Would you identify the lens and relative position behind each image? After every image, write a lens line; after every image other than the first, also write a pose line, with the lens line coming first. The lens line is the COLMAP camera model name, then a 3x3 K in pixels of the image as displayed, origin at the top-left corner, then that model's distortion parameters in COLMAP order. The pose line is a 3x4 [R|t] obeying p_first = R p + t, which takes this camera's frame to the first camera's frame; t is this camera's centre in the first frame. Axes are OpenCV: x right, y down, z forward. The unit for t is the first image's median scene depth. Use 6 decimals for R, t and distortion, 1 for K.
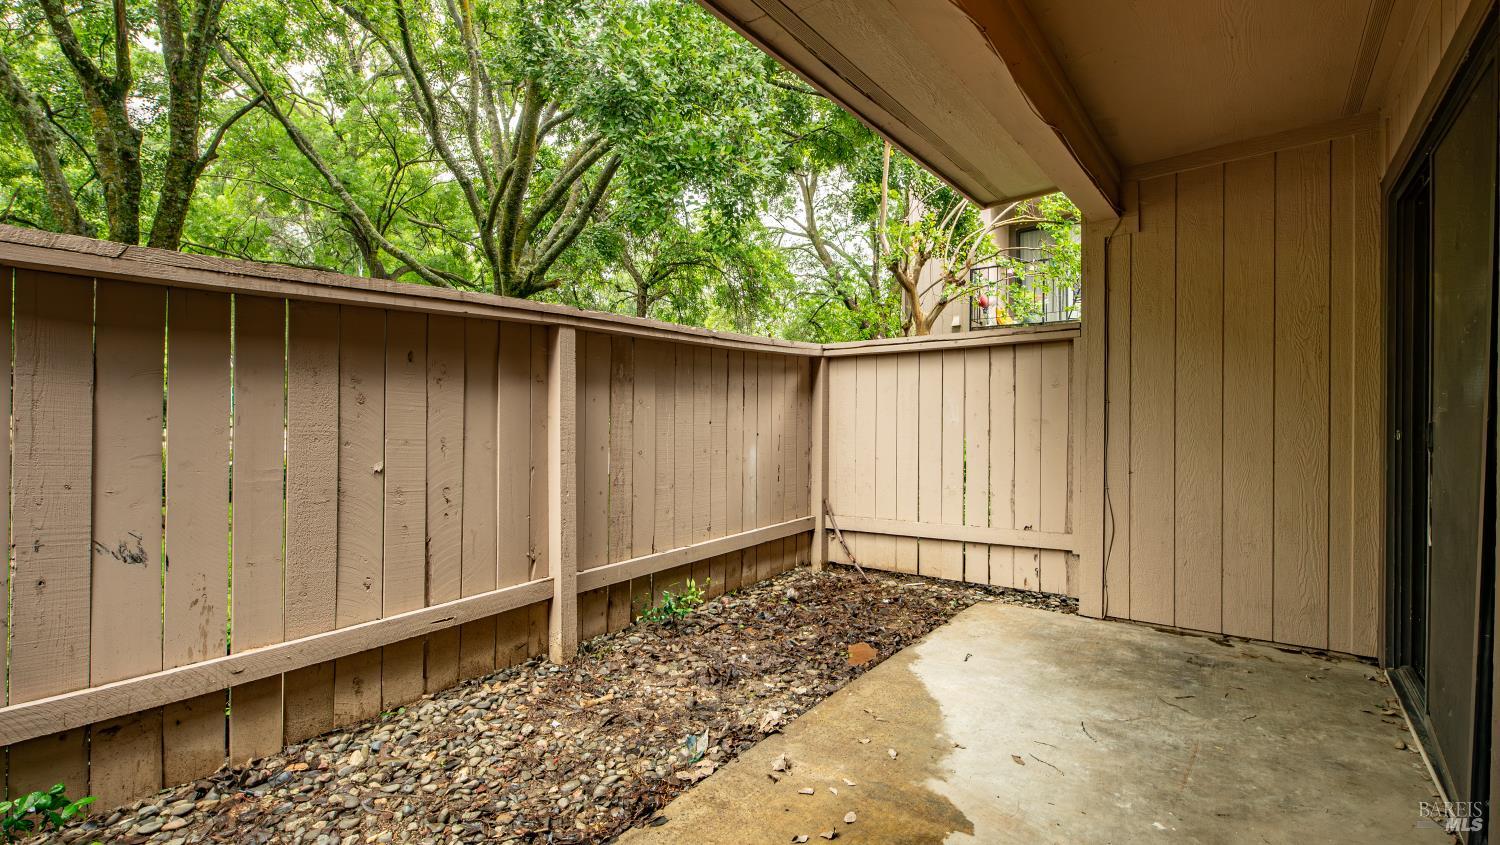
lens RADIAL K [[677.5, 0, 746.2], [0, 677.5, 414.5], [0, 0, 1]] dist [0.003269, -0.000560]
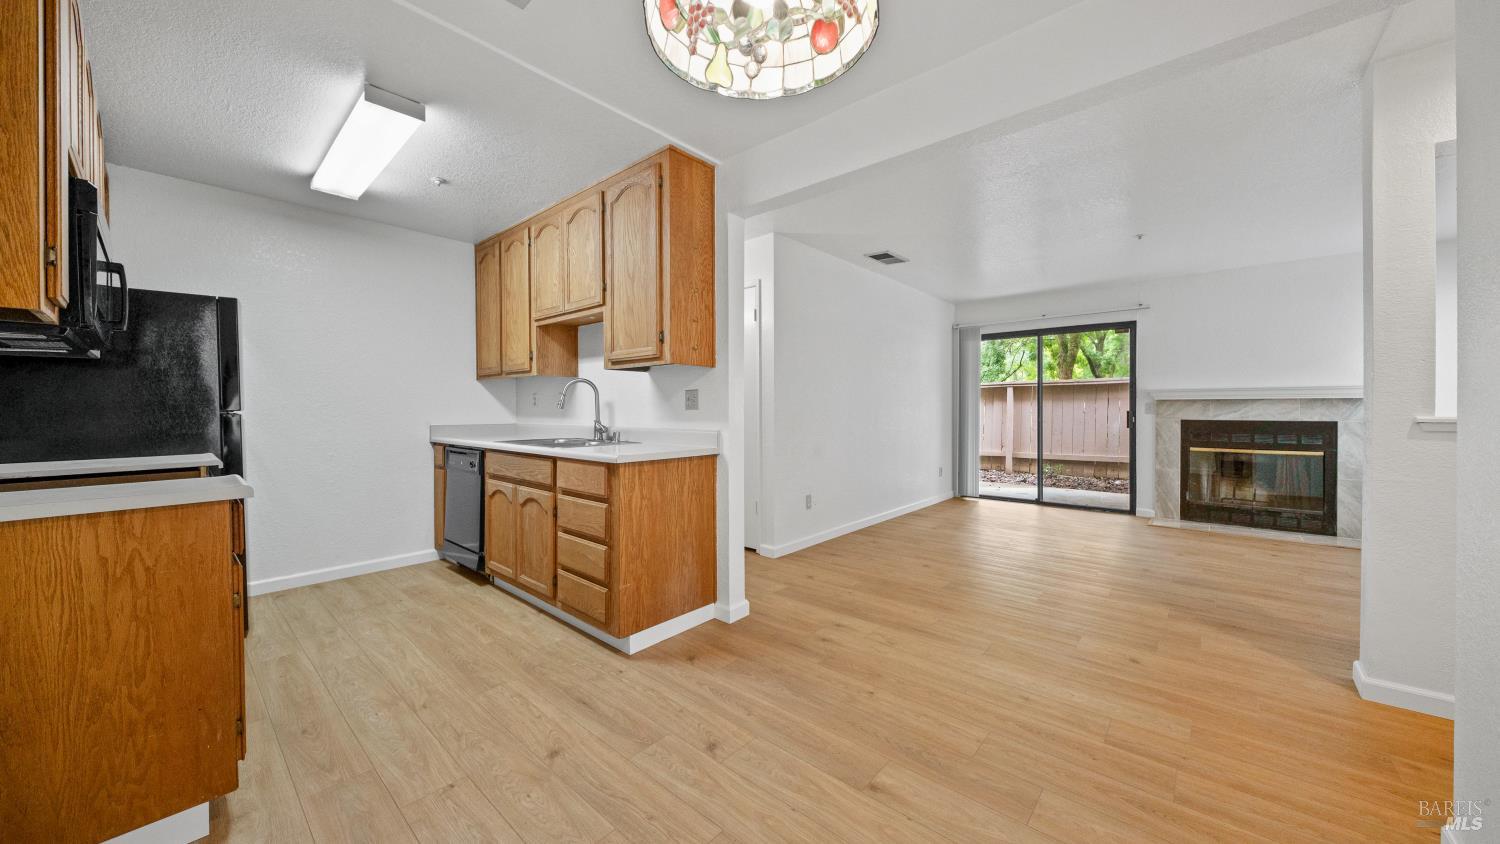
lens RADIAL K [[518.1, 0, 759.8], [0, 518.1, 416.5], [0, 0, 1]] dist [0.003208, -0.000105]
pose [[-0.074818, 0.016219, -0.997065, 2.127519], [0.008991, 0.999838, 0.015590, -0.015276], [0.997157, -0.007798, -0.074952, -0.150265]]
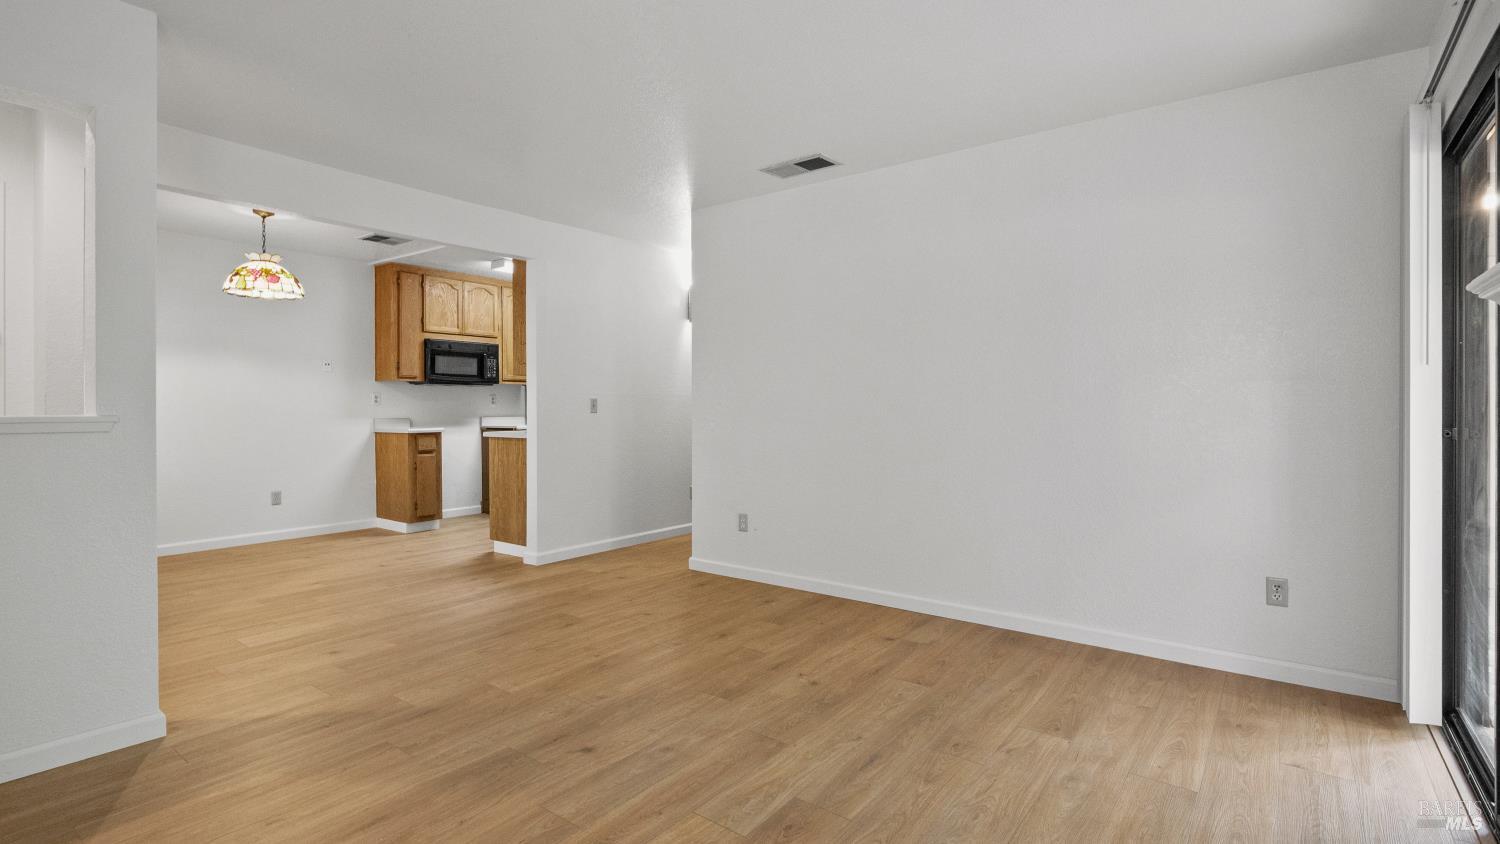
lens RADIAL K [[710.8, 0, 742.6], [0, 710.8, 410.6], [0, 0, 1]] dist [-0.000167, -0.000187]
pose [[-0.999933, 0.002142, 0.011365, 1.061624], [0.002135, 0.999998, -0.000649, -0.003891], [-0.011366, -0.000625, -0.999935, 1.008255]]
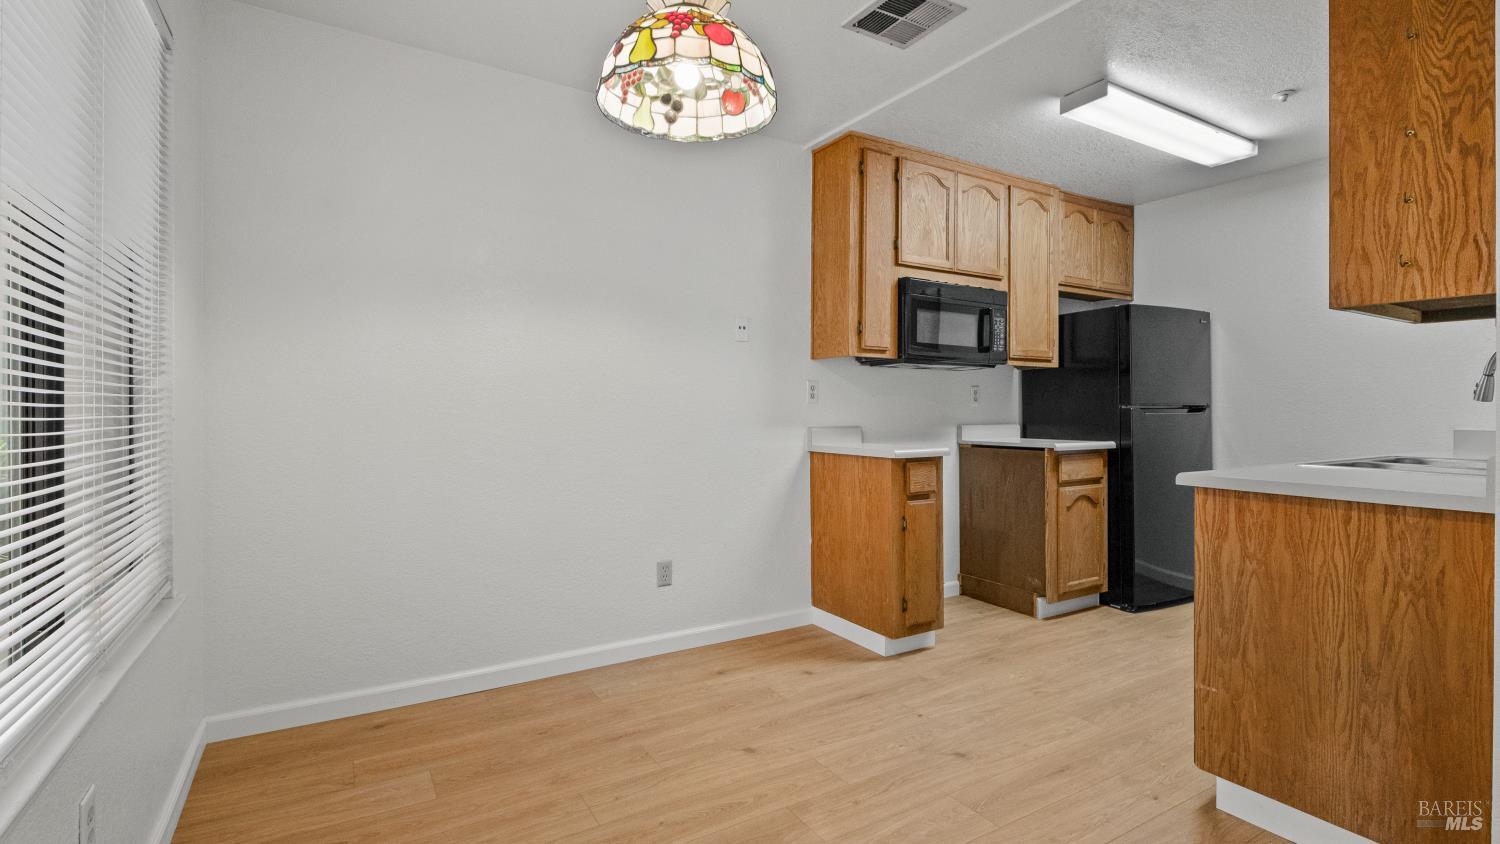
lens RADIAL K [[677.5, 0, 746.2], [0, 677.5, 414.0], [0, 0, 1]] dist [0.003269, -0.000560]
pose [[-0.926284, -0.004093, 0.376804, 1.676996], [-0.003317, 0.999991, 0.002710, -0.007273], [-0.376811, 0.001260, -0.926289, 0.213149]]
